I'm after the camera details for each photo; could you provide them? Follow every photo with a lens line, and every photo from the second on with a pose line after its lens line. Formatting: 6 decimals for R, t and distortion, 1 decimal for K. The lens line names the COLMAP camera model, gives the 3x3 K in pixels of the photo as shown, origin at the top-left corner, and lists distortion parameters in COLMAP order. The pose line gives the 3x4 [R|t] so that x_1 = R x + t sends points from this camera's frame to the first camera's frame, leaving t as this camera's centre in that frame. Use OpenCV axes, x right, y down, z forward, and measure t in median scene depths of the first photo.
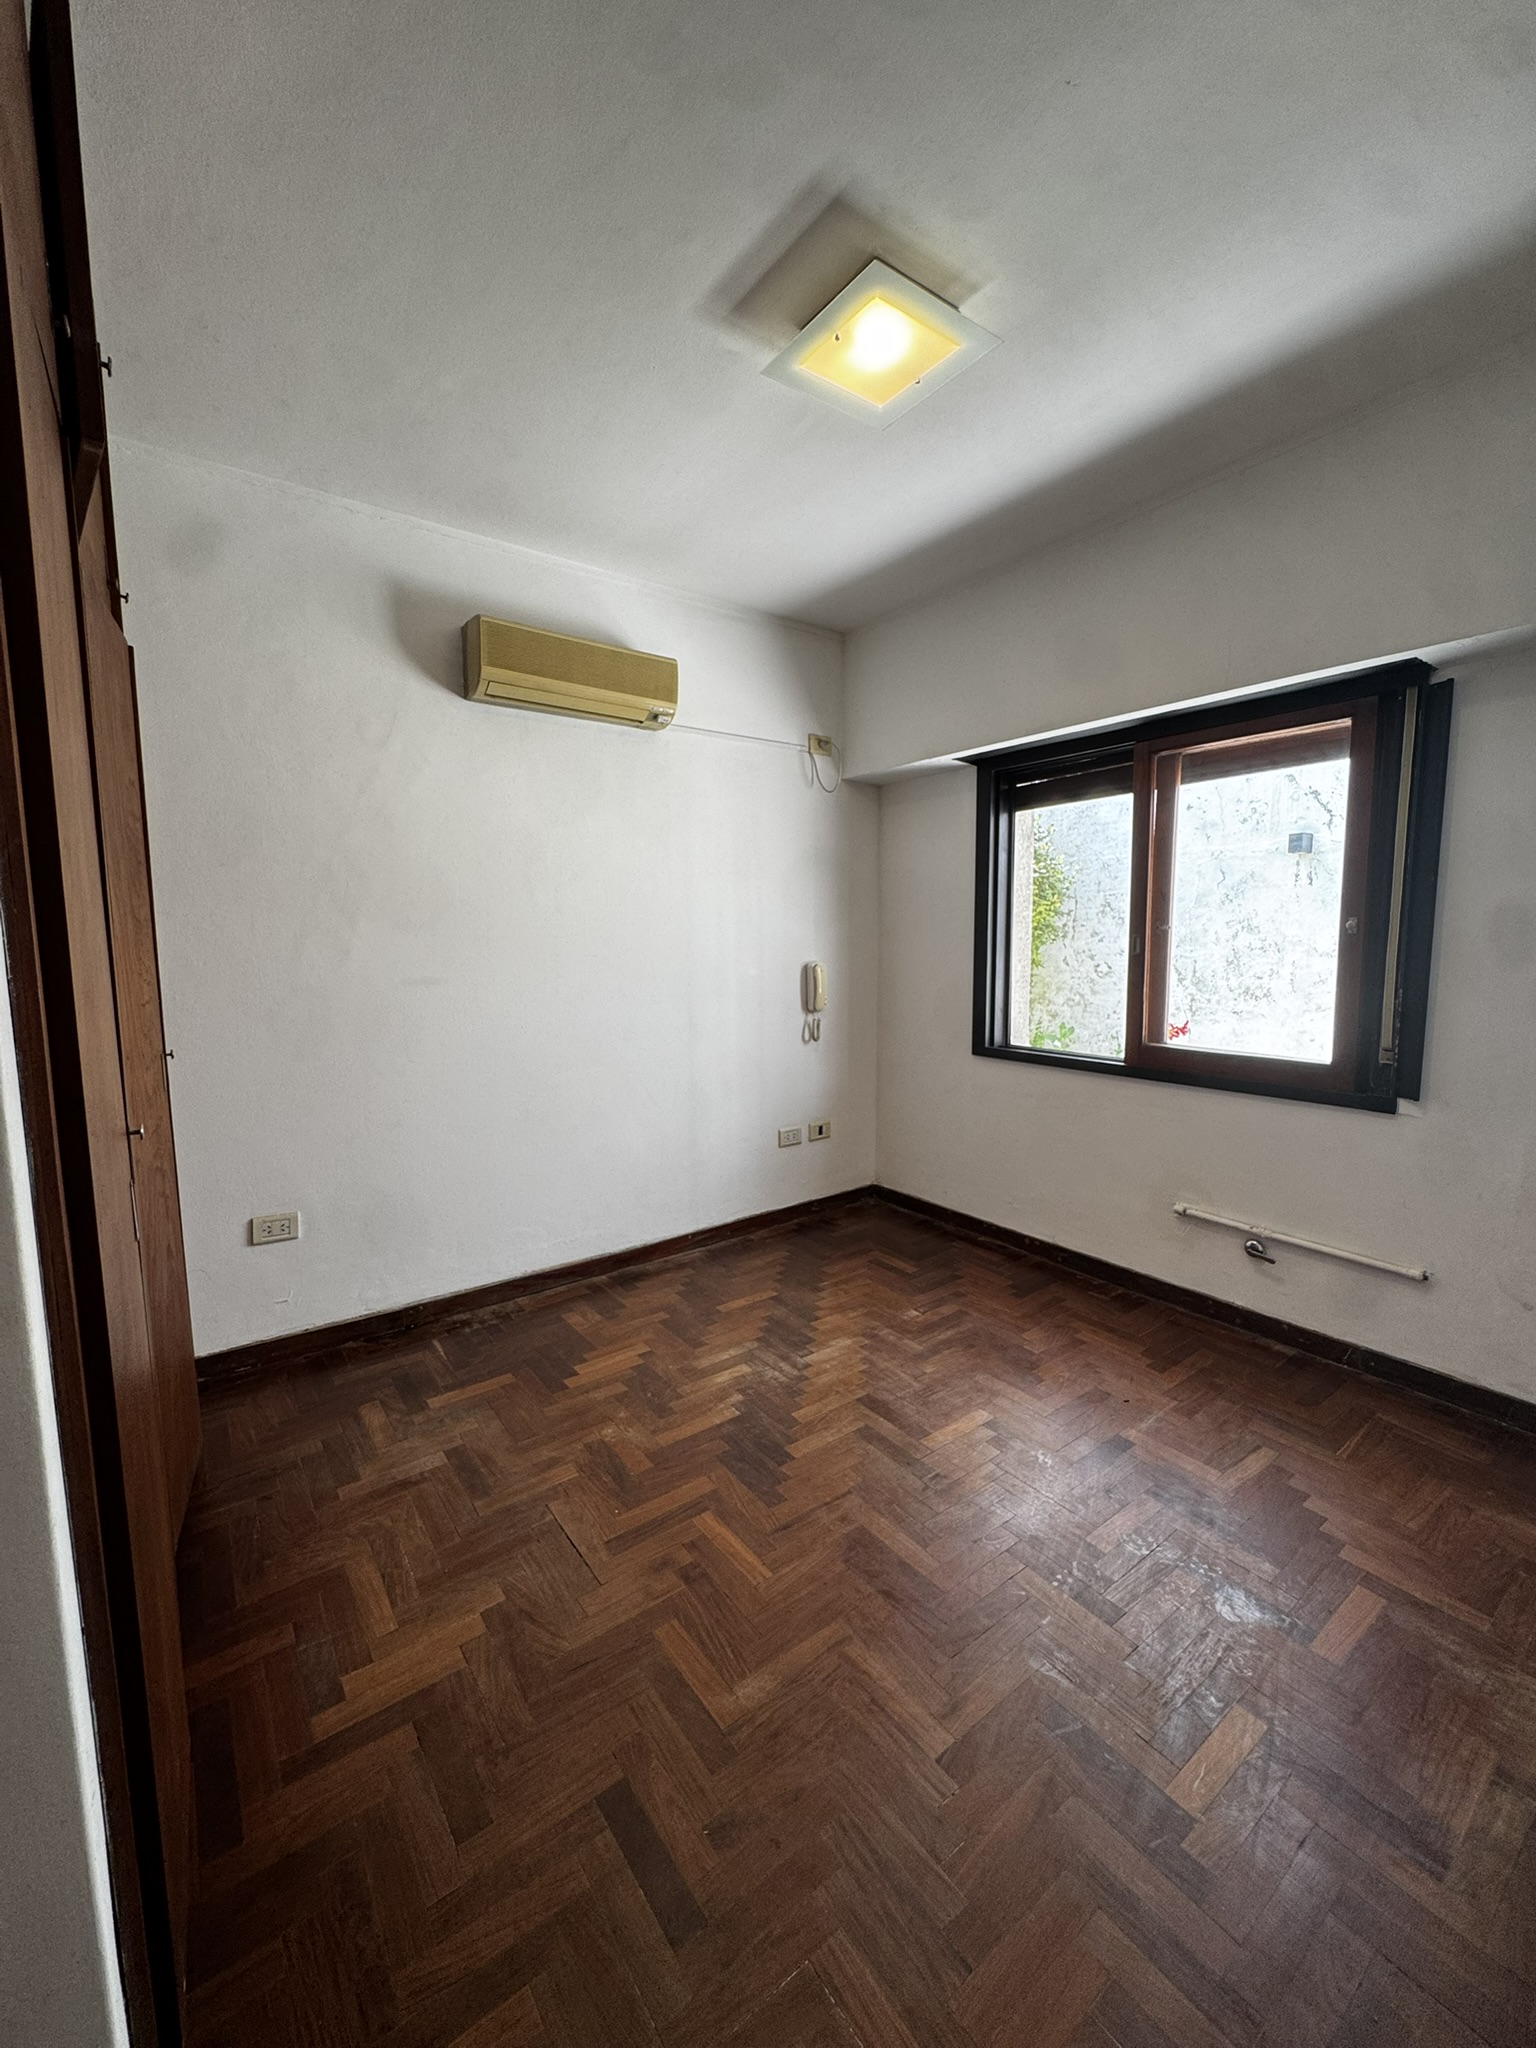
lens RADIAL K [[825.8, 0, 766.0], [0, 825.8, 1030.2], [0, 0, 1]] dist [-0.007743, 0.000906]
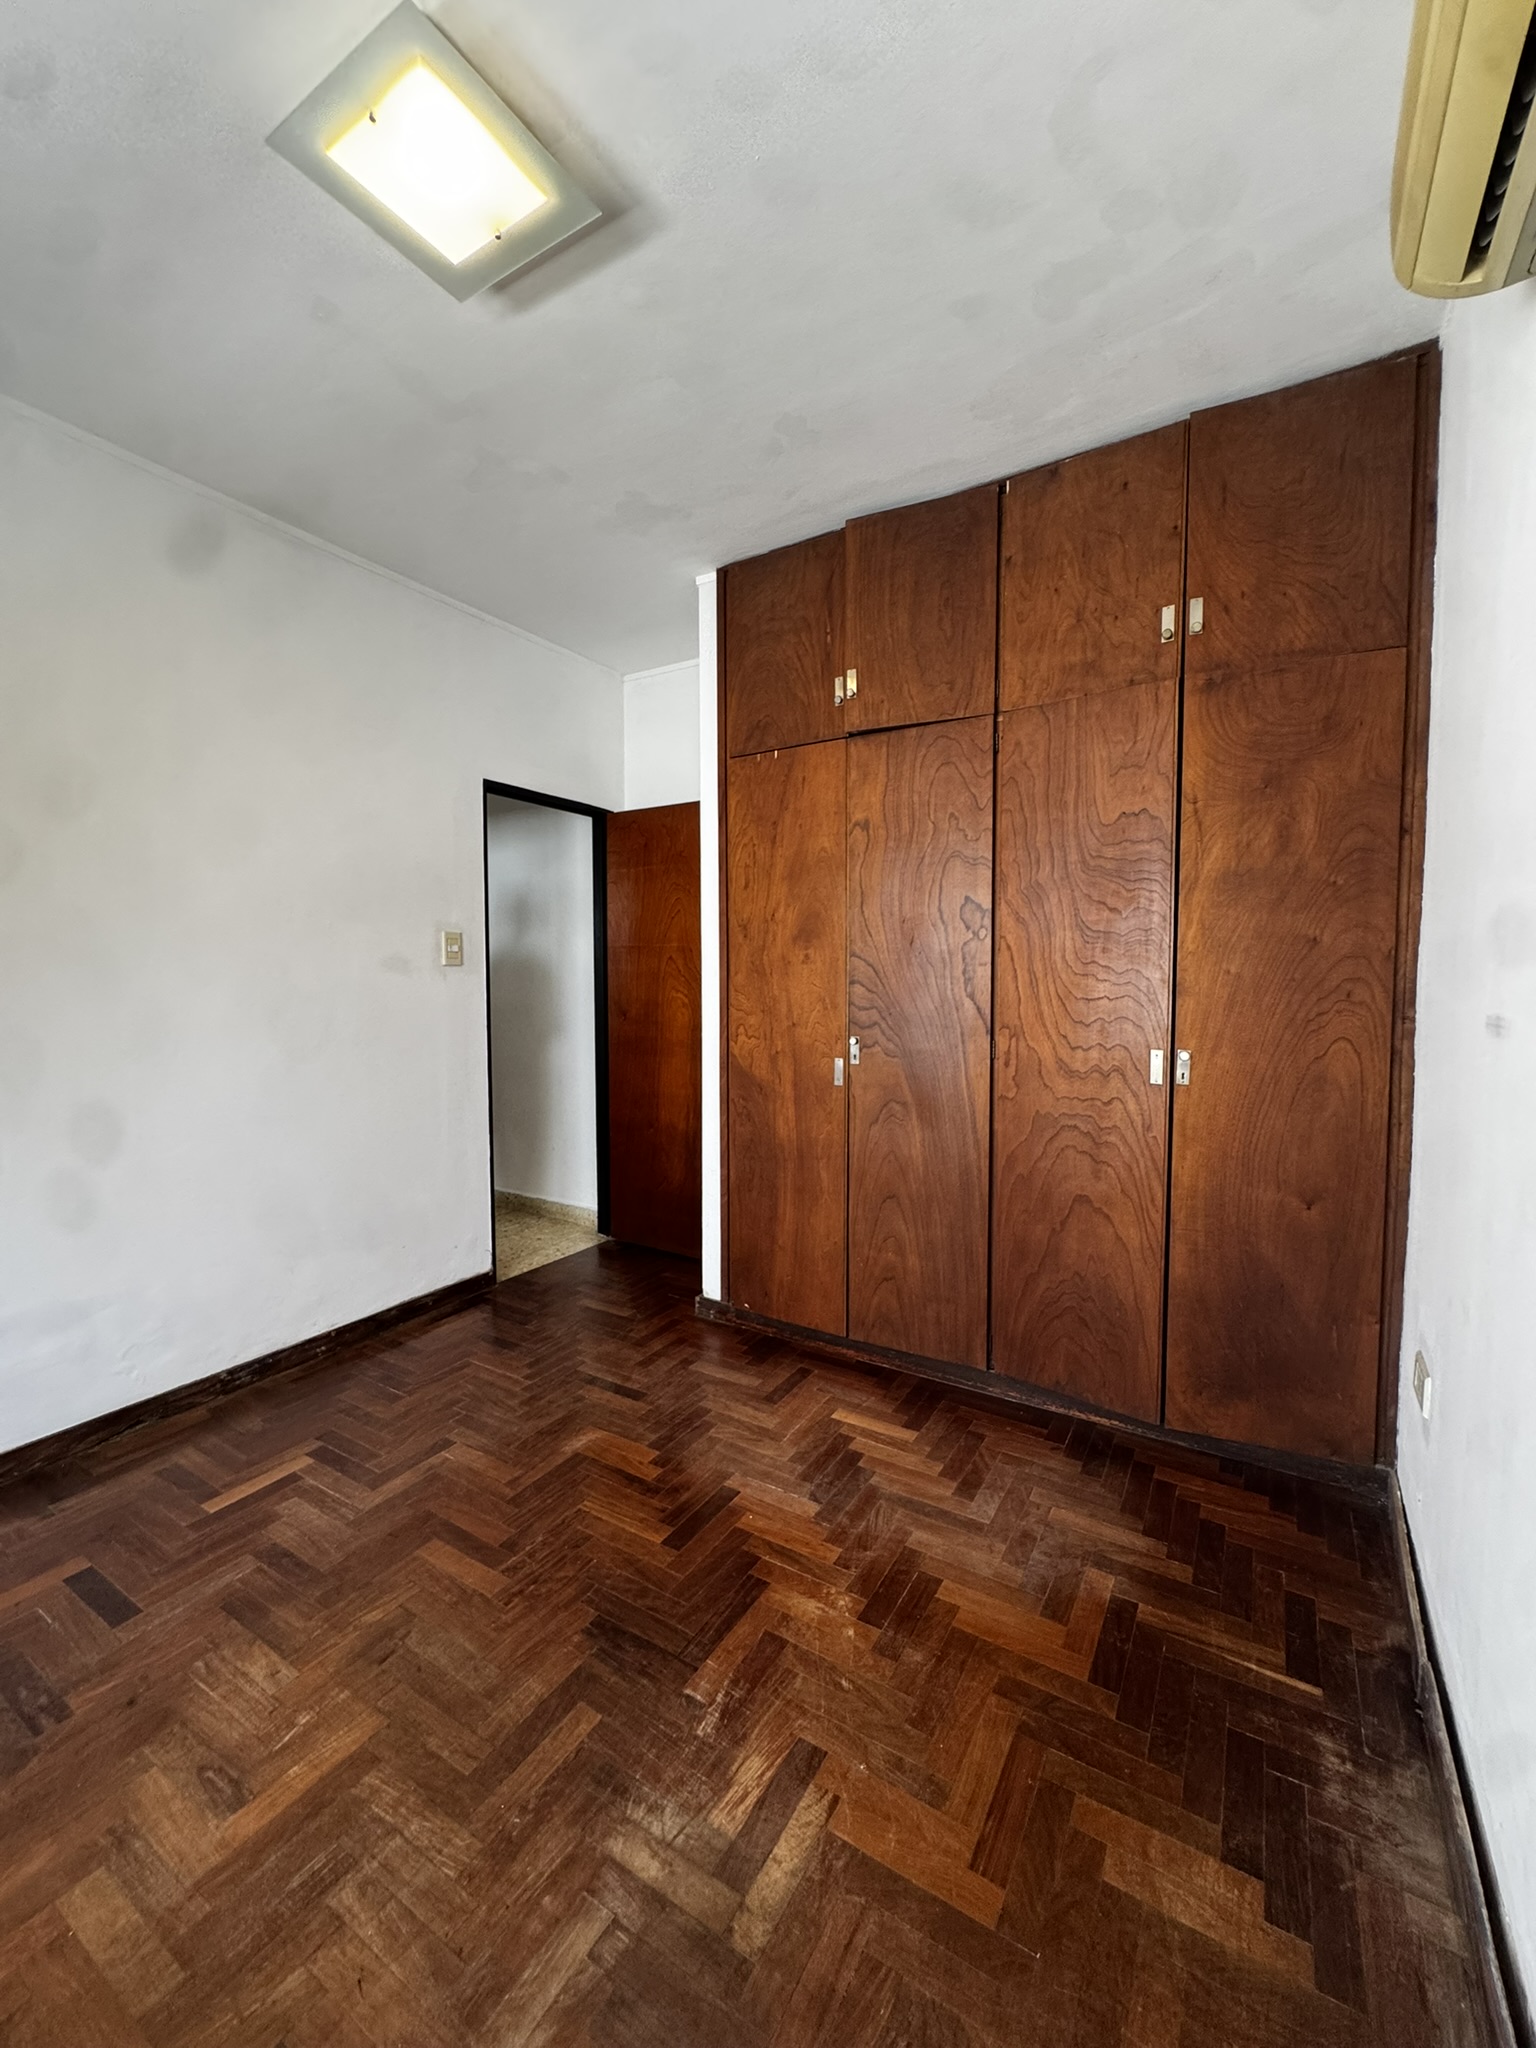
lens RADIAL K [[825.8, 0, 769.6], [0, 825.8, 1020.1], [0, 0, 1]] dist [-0.007743, 0.000906]
pose [[-0.926430, 0.029880, -0.375280, 0.121325], [-0.028995, 0.988221, 0.150261, -0.127289], [0.375349, 0.150088, -0.914651, 1.444104]]
